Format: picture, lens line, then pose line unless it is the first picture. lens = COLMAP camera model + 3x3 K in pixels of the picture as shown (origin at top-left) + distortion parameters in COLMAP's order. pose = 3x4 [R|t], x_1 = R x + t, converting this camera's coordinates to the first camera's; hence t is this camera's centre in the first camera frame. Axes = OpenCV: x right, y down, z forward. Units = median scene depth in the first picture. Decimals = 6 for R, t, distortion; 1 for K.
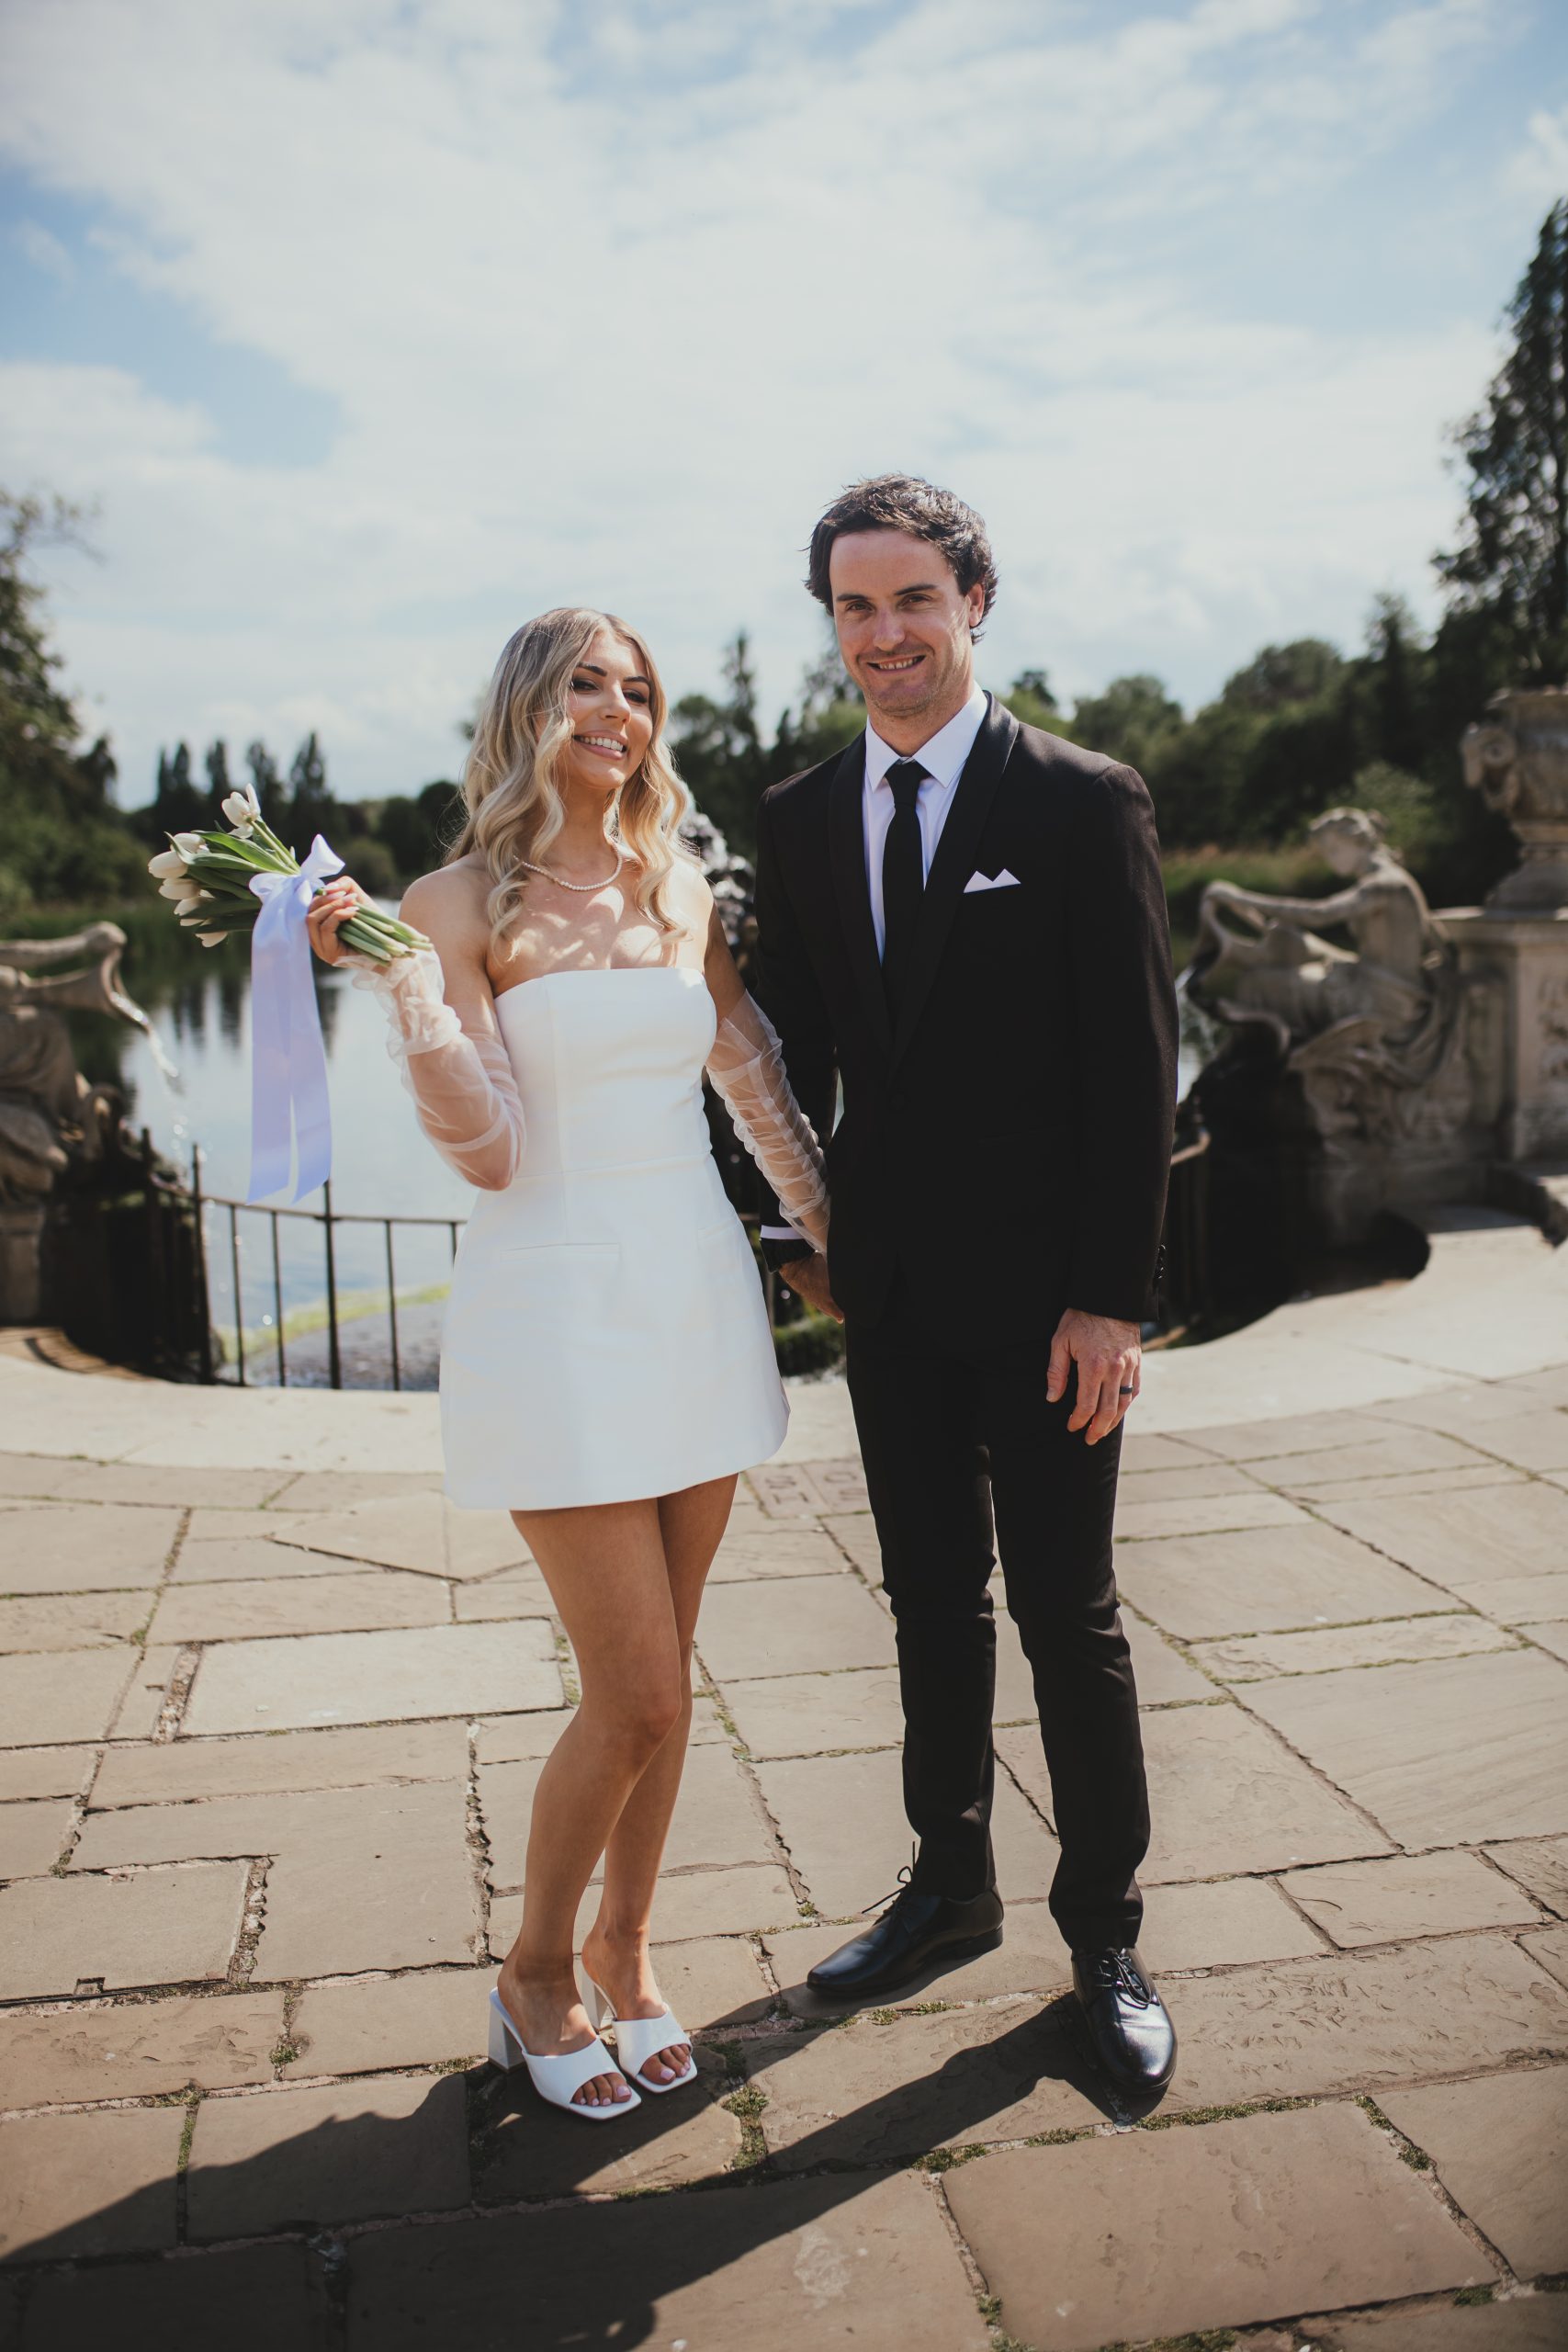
lens RADIAL K [[2155.8, 0, 779.1], [0, 2155.8, 1113.8], [0, 0, 1]] dist [-0.064381, 0.076577]
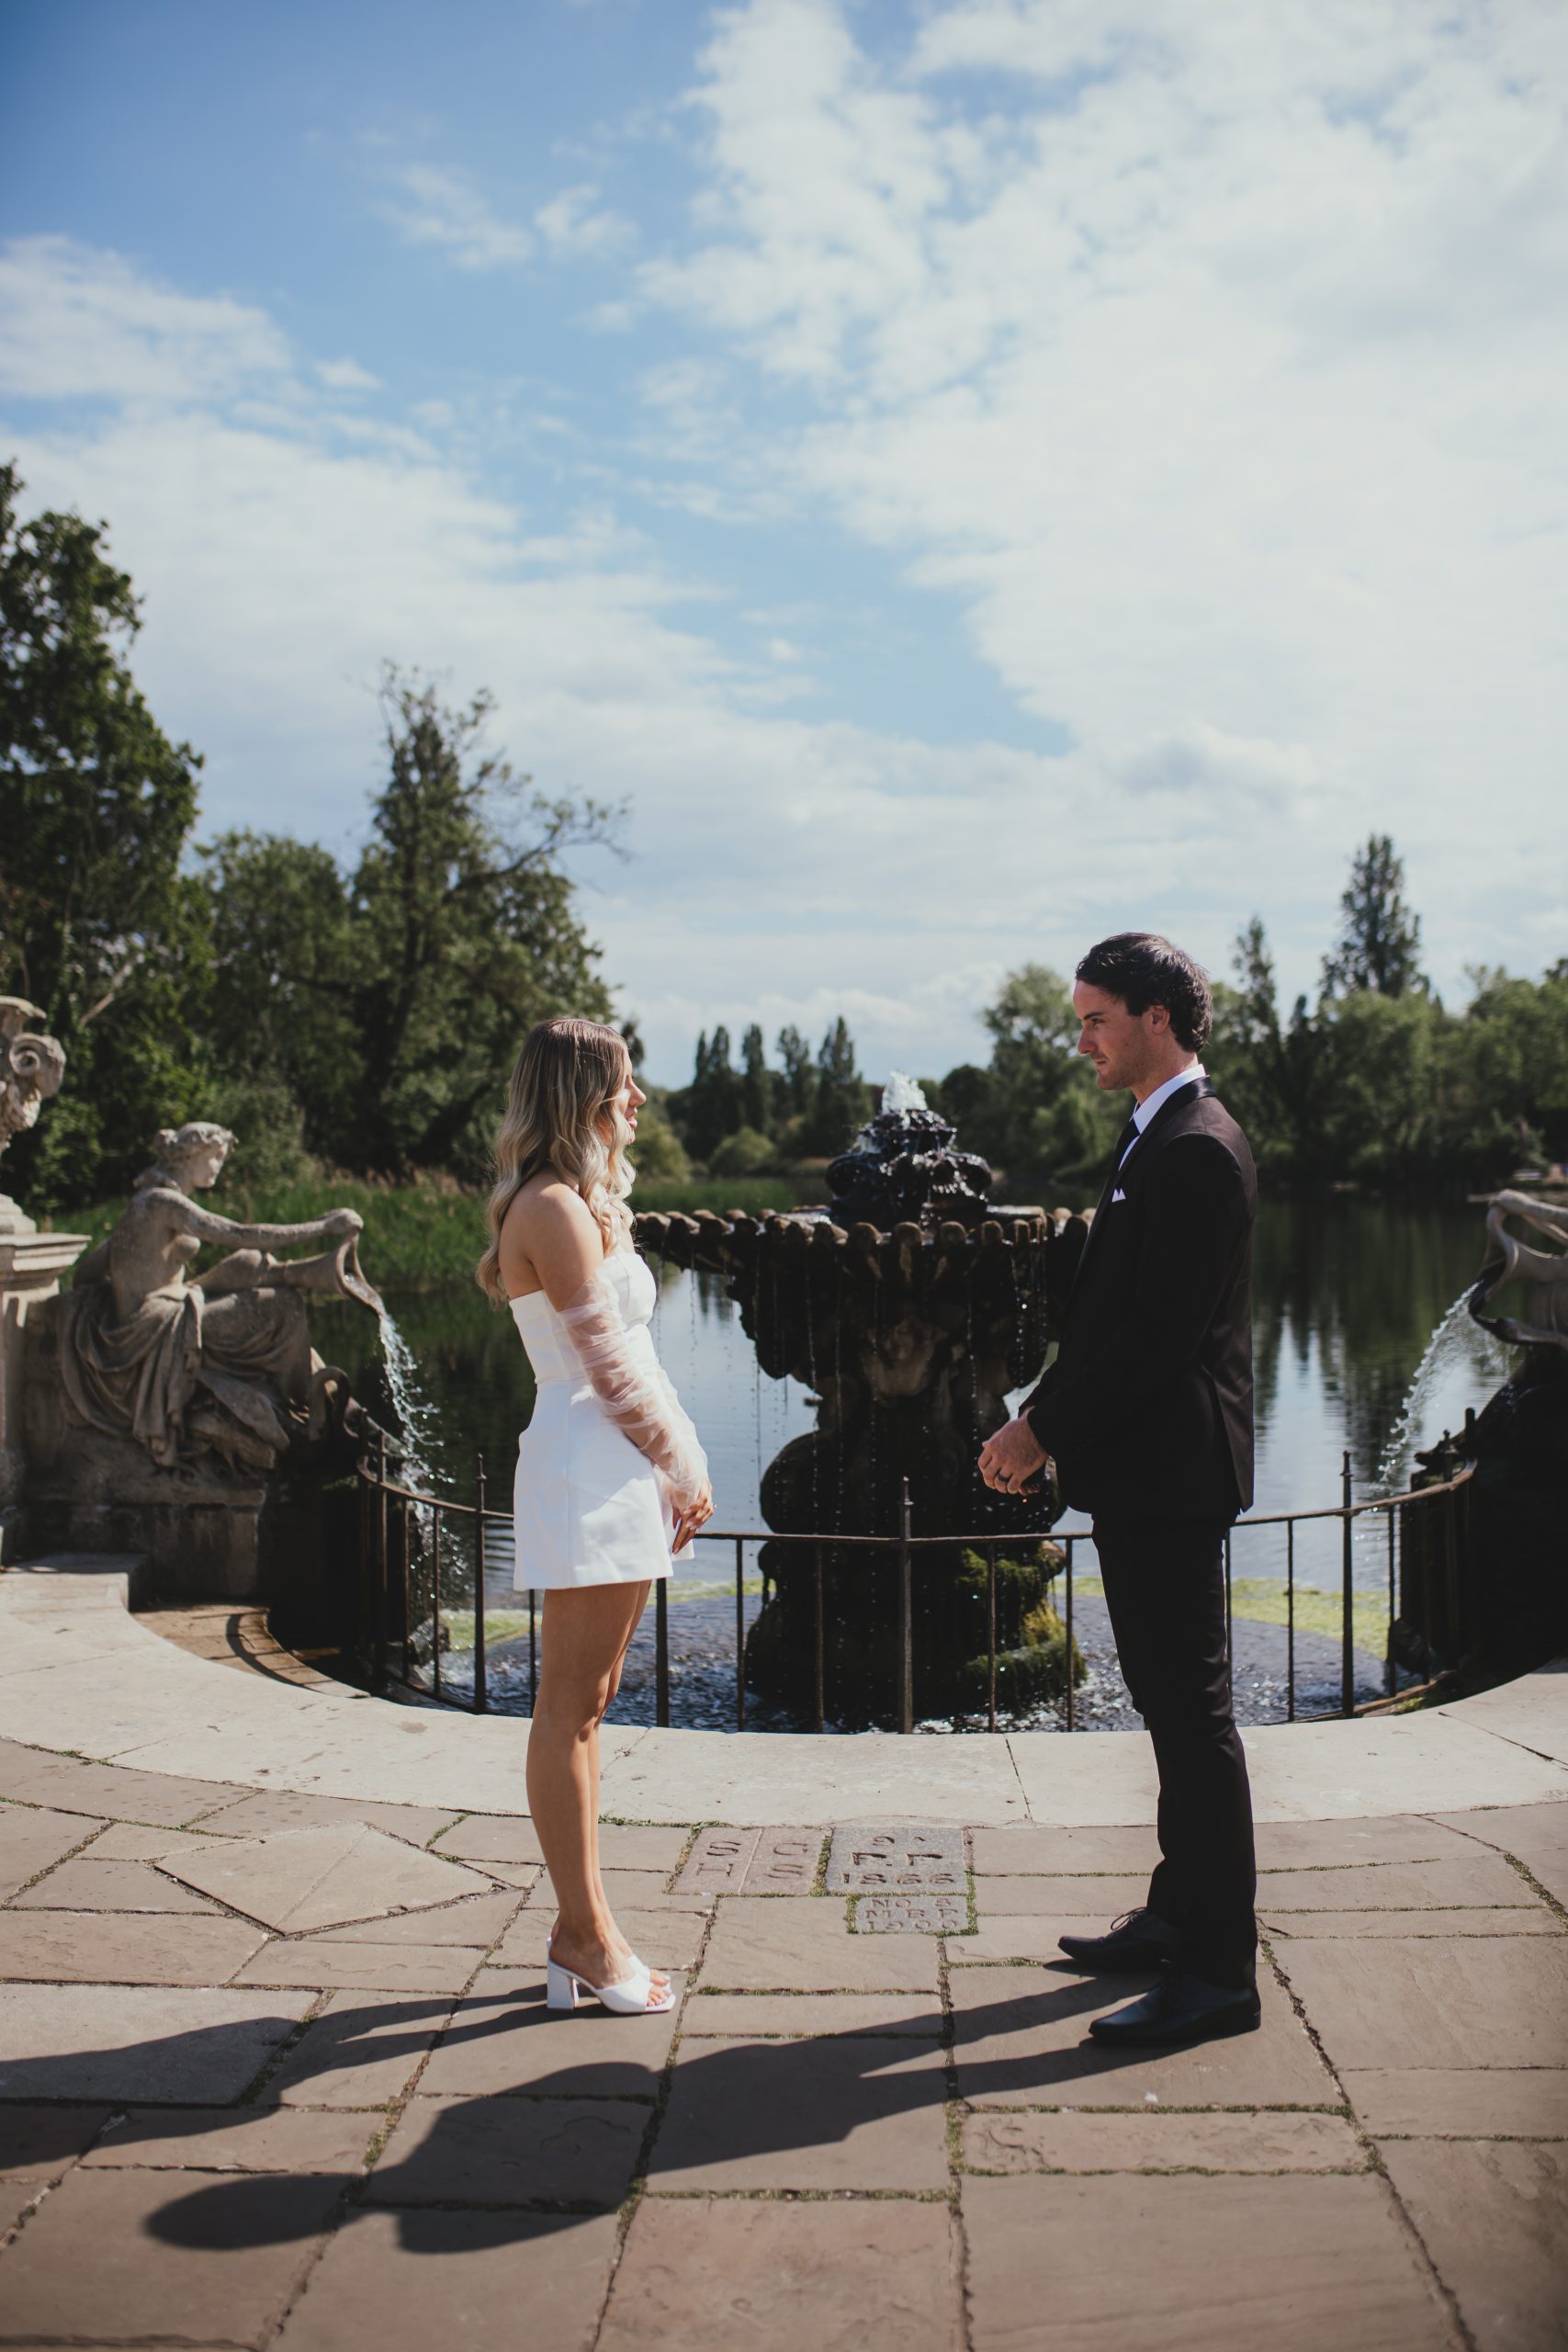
lens RADIAL K [[2145.4, 0, 801.2], [0, 2145.4, 1169.5], [0, 0, 1]] dist [-0.065264, 0.081550]
pose [[0.972696, 0.017745, -0.231402, 0.122723], [-0.042130, 0.994007, -0.100869, -0.012342], [0.228225, 0.107864, 0.967615, 0.056996]]
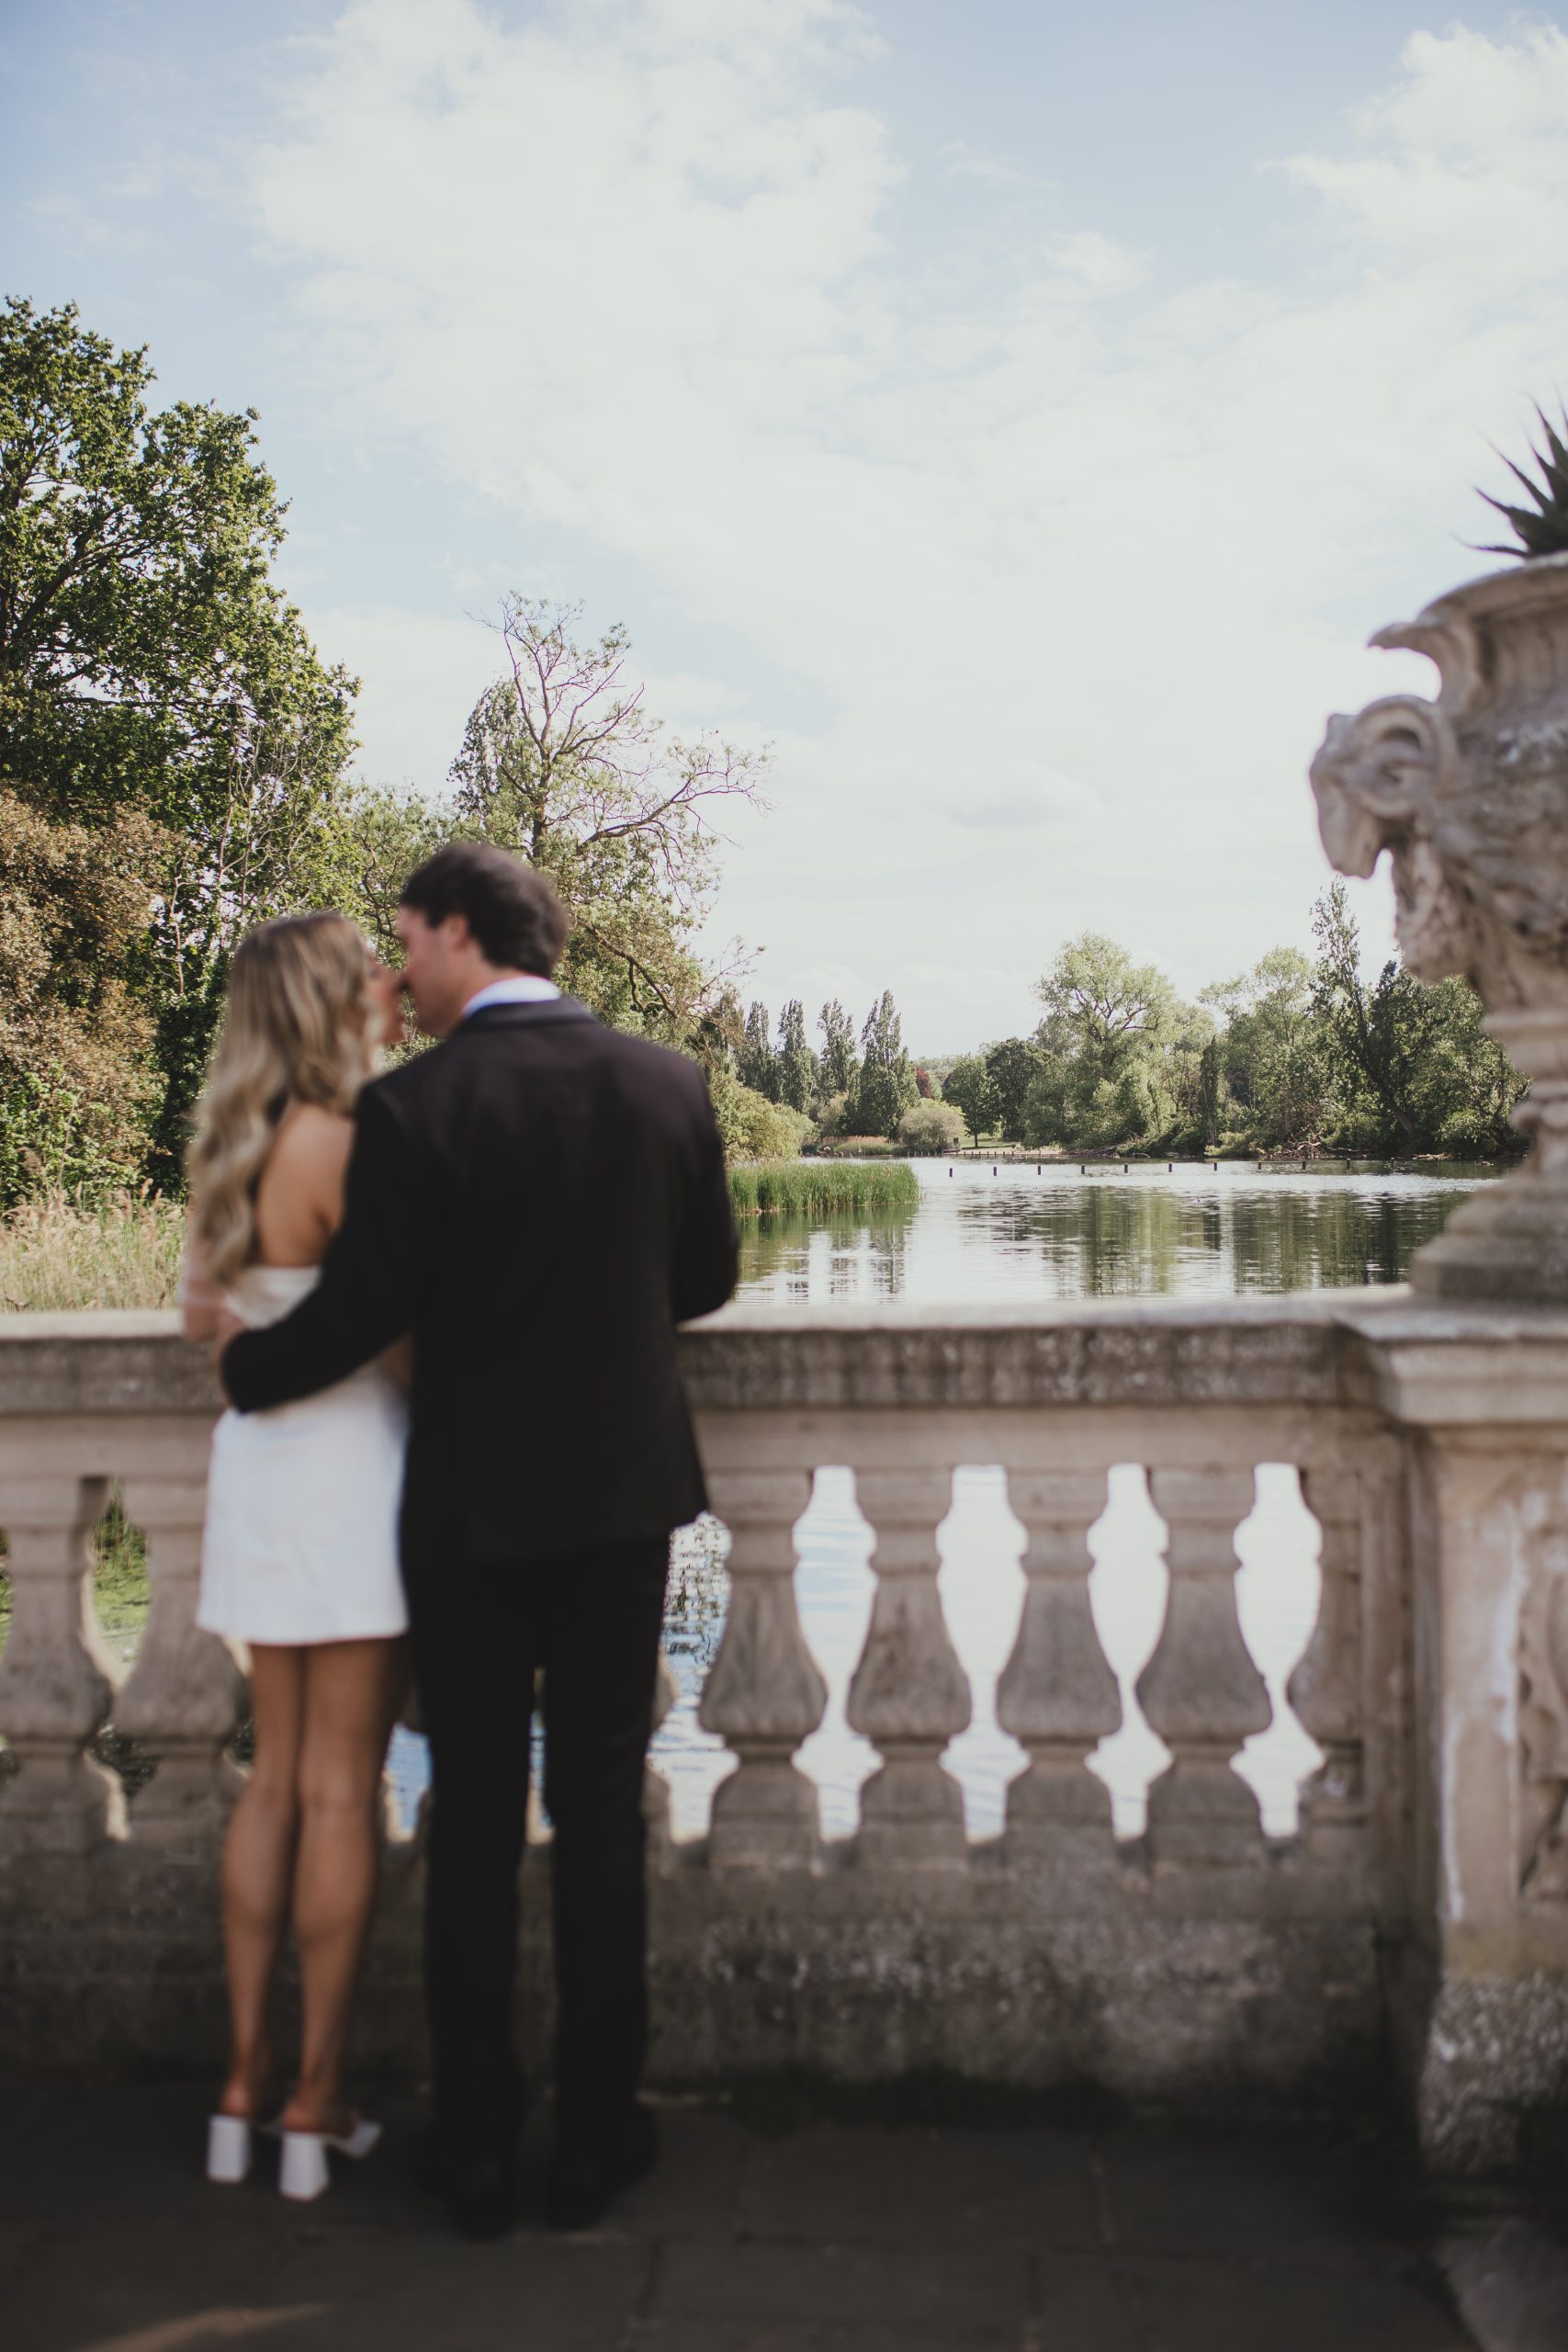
lens RADIAL K [[2145.4, 0, 801.2], [0, 2145.4, 1169.5], [0, 0, 1]] dist [-0.065264, 0.081550]
pose [[0.971339, 0.005906, -0.237623, -0.537595], [-0.028399, 0.995414, -0.091348, -0.048737], [0.235994, 0.095478, 0.967053, 0.571570]]
